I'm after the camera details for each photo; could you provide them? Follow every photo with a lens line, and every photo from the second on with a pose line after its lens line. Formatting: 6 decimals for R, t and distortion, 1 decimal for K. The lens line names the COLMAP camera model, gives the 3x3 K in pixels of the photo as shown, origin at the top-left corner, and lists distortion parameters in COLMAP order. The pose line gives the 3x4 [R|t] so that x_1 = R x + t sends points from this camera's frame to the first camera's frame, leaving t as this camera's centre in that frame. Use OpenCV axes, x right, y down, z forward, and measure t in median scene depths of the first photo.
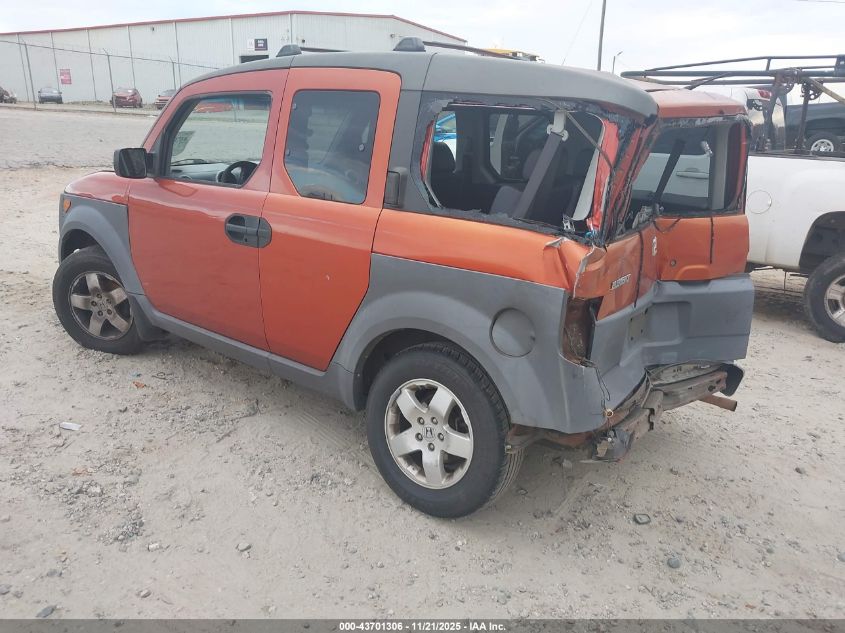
lens RADIAL K [[689.4, 0, 422.5], [0, 689.4, 316.5], [0, 0, 1]] dist [0.098258, 0.001423]
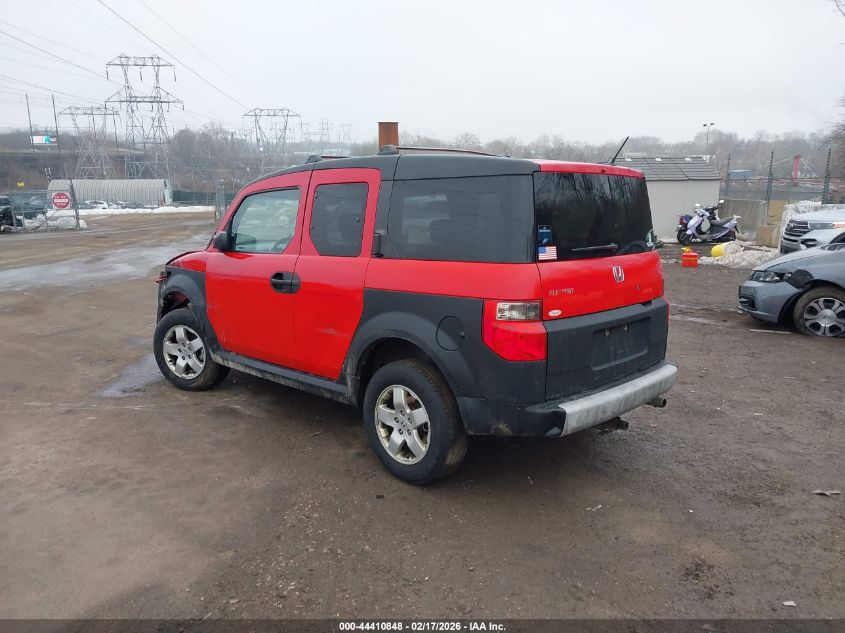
lens RADIAL K [[689.4, 0, 422.5], [0, 689.4, 316.5], [0, 0, 1]] dist [0.098258, 0.001423]
pose [[0.993954, -0.023608, -0.107228, 0.174440], [0.008540, 0.990275, -0.138863, 0.143038], [0.109463, 0.137108, 0.984489, -0.338288]]
